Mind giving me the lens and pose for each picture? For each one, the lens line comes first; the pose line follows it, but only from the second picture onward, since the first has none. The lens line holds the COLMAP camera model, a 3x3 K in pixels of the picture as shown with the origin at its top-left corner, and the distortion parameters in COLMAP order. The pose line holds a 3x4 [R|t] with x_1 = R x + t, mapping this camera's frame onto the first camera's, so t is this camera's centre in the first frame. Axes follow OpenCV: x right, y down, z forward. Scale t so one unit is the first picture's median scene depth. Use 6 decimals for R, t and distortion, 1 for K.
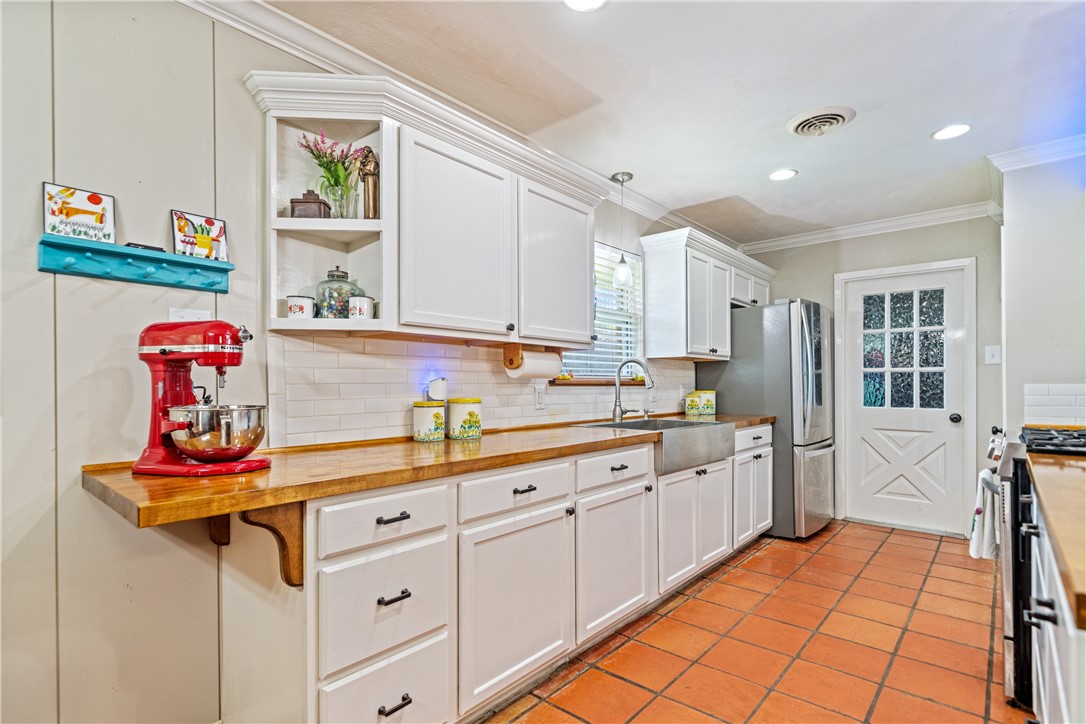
lens RADIAL K [[491.1, 0, 541.2], [0, 491.1, 381.4], [0, 0, 1]] dist [0.001291, 0.000416]
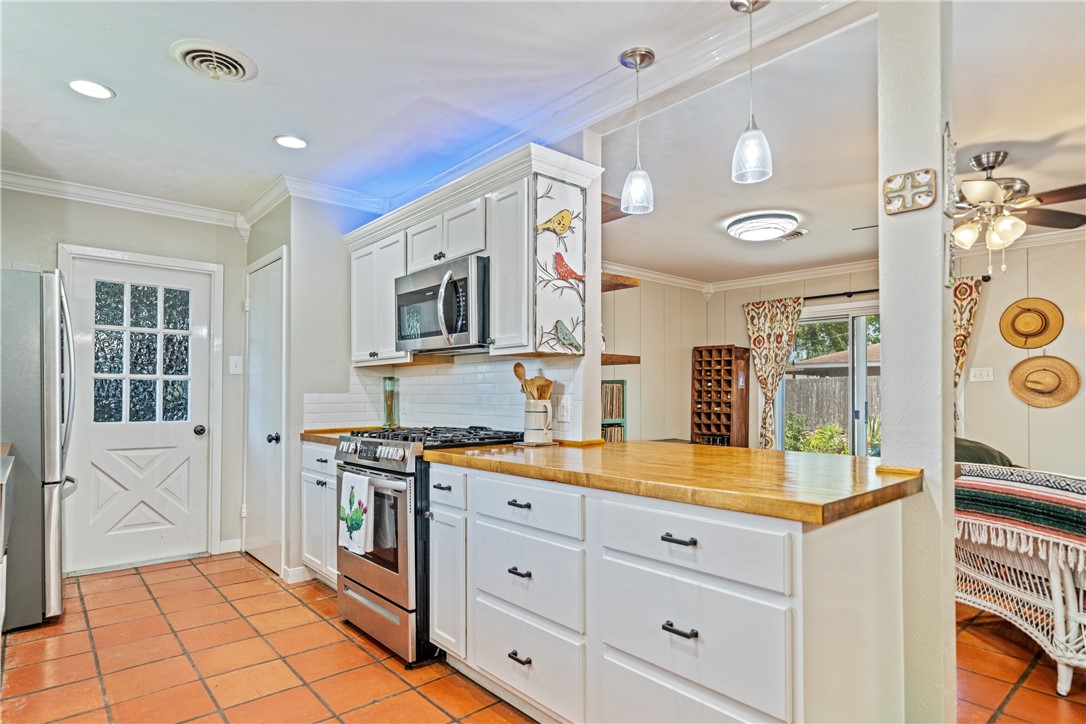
lens RADIAL K [[572.1, 0, 540.3], [0, 572.1, 382.6], [0, 0, 1]] dist [-0.005107, -0.000594]
pose [[0.176788, 0.021458, 0.984015, -0.117609], [-0.006450, 0.999766, -0.020642, 0.002150], [-0.984228, -0.002698, 0.176885, 0.159651]]
